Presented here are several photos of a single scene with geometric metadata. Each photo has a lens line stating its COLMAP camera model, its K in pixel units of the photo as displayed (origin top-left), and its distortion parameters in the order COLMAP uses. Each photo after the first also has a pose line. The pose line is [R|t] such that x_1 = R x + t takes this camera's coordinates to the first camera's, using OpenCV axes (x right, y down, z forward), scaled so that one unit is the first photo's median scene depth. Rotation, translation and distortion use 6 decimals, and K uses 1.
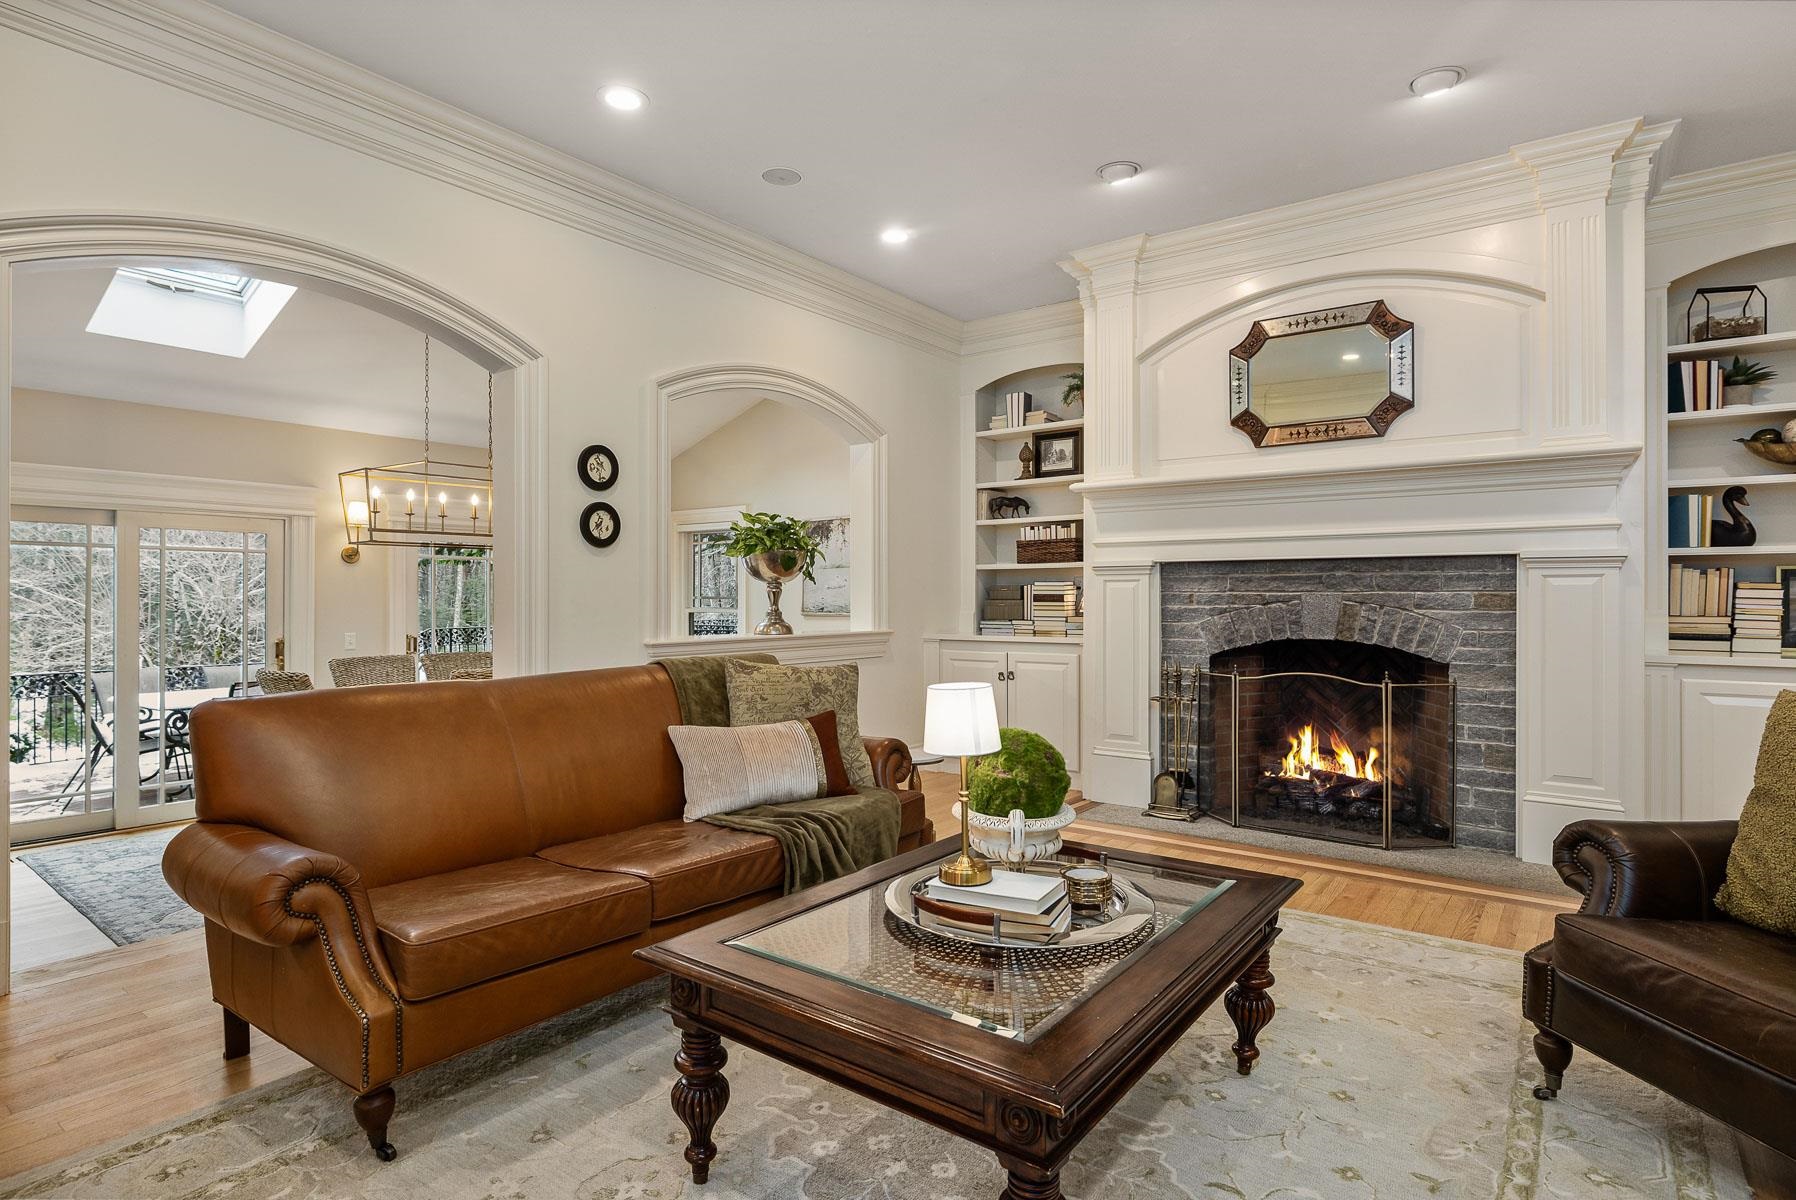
lens RADIAL K [[948.0, 0, 901.7], [0, 948.0, 587.3], [0, 0, 1]] dist [-0.005639, -0.000756]
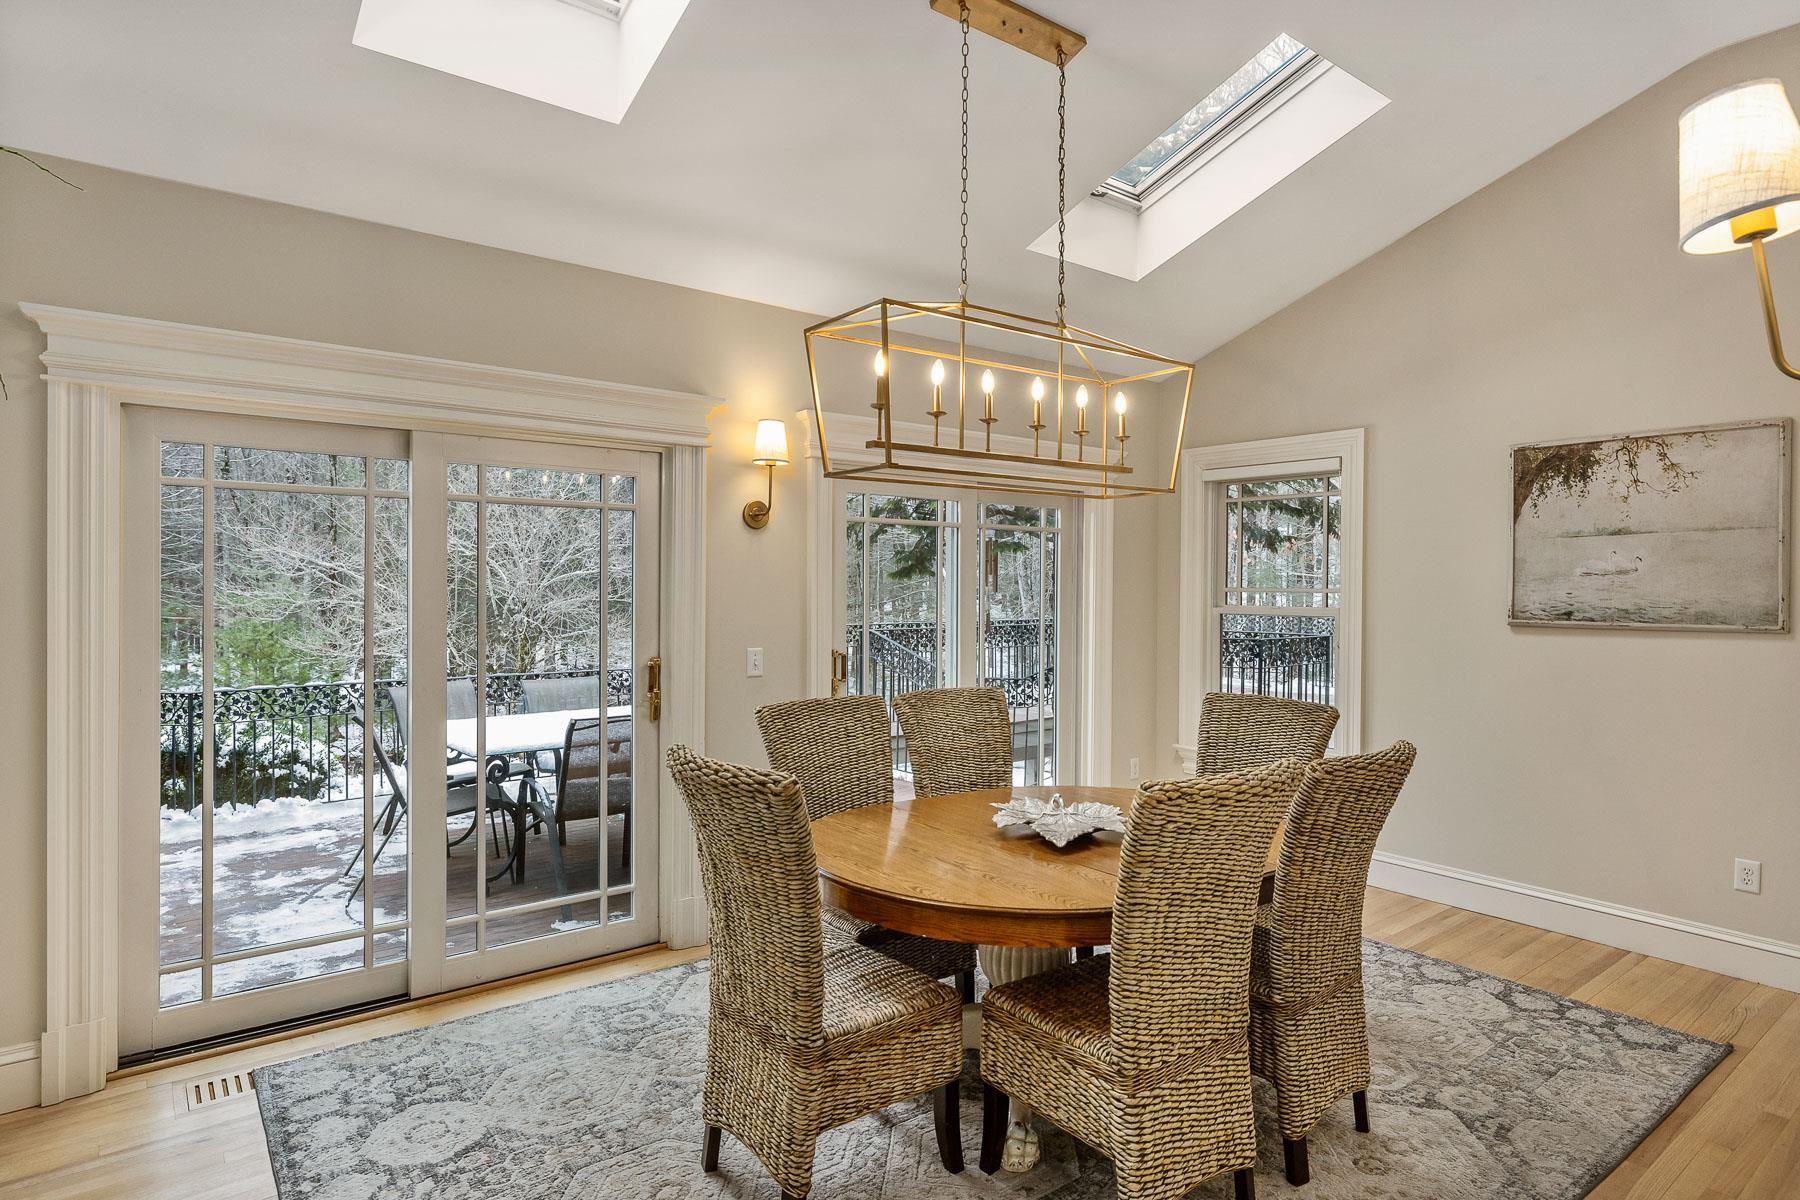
lens RADIAL K [[1030.3, 0, 912.3], [0, 1030.3, 588.4], [0, 0, 1]] dist [0.000471, -0.001868]
pose [[0.967906, 0.005944, -0.251243, -0.346035], [-0.002586, 0.999903, 0.013695, 0.002283], [0.251300, -0.012606, 0.967827, 0.427874]]
